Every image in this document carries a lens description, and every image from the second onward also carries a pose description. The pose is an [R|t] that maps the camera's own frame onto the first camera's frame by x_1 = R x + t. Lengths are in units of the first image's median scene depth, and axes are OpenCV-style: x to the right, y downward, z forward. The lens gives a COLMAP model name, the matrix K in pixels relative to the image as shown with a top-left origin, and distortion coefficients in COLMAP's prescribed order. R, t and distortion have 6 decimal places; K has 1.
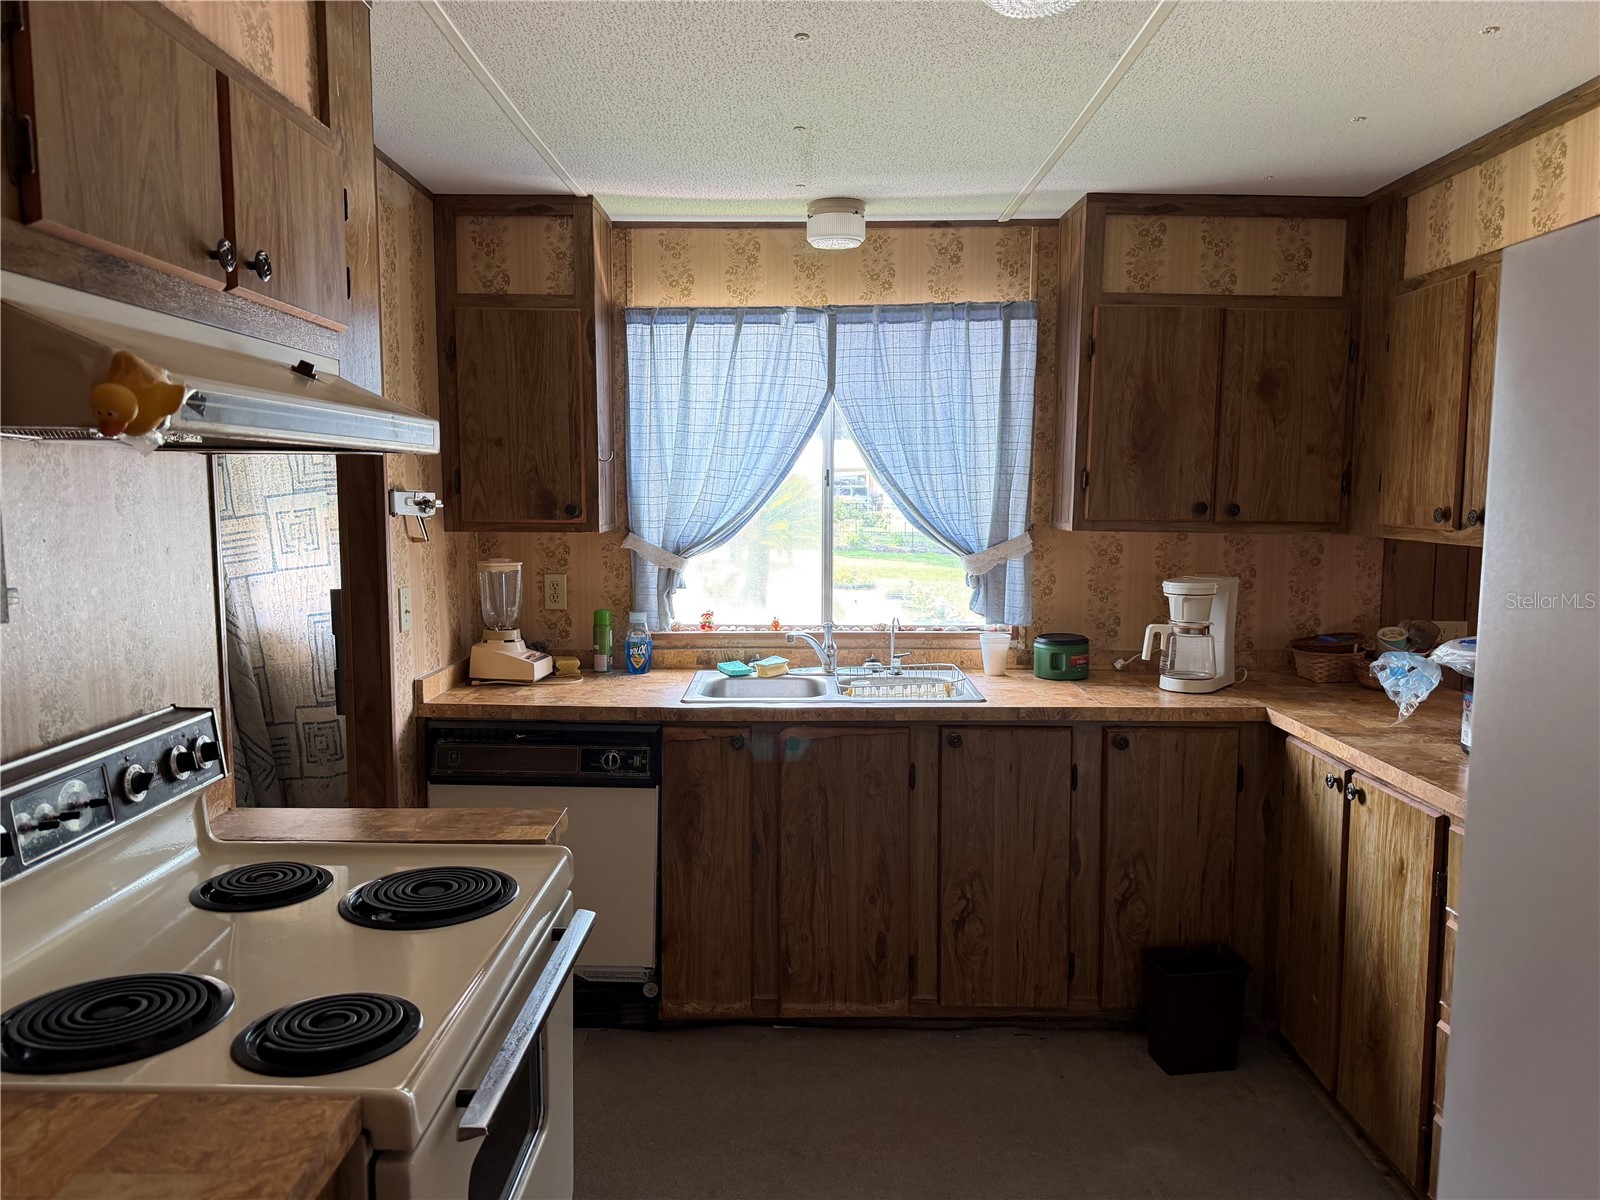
lens RADIAL K [[1145.4, 0, 801.5], [0, 1145.4, 609.1], [0, 0, 1]] dist [0.032339, -0.055121]
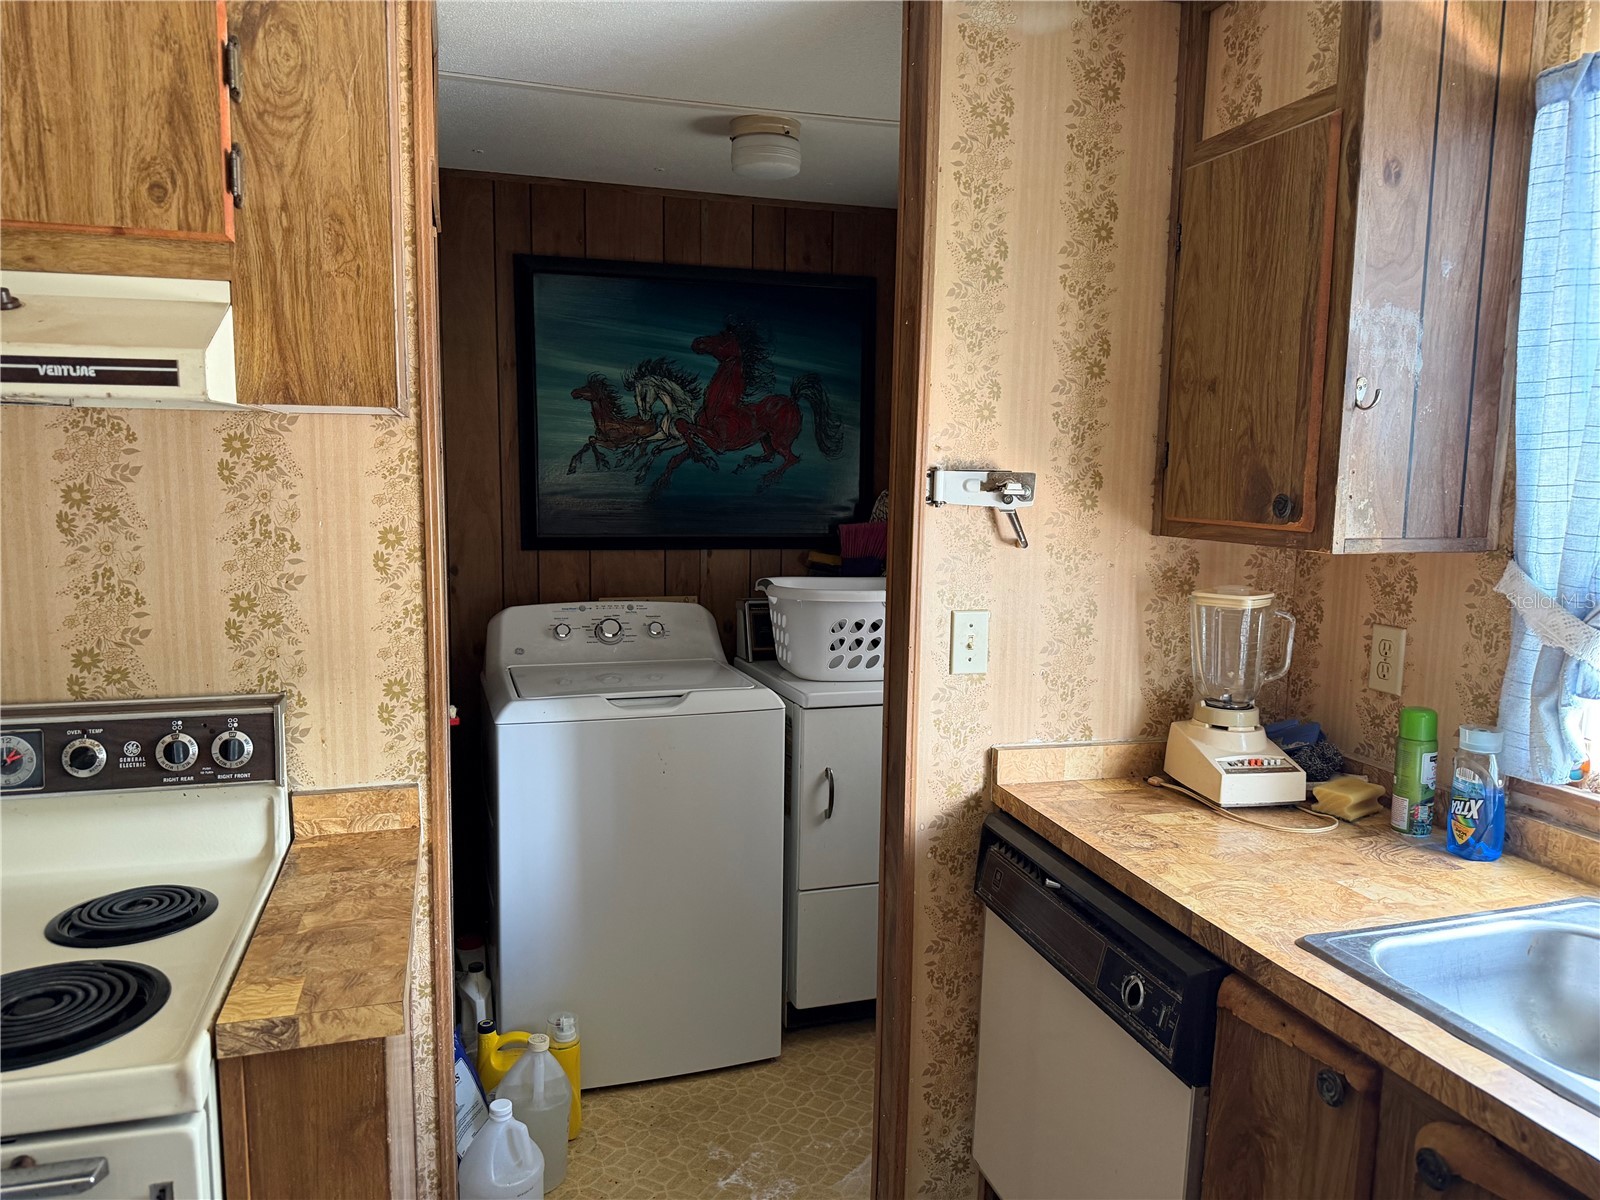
lens RADIAL K [[1145.4, 0, 804.6], [0, 1145.4, 597.9], [0, 0, 1]] dist [0.032339, -0.055121]
pose [[0.265296, 0.106983, -0.958213, 0.249003], [-0.108001, 0.990868, 0.080727, -0.063672], [0.958099, 0.082072, 0.274428, 0.649366]]
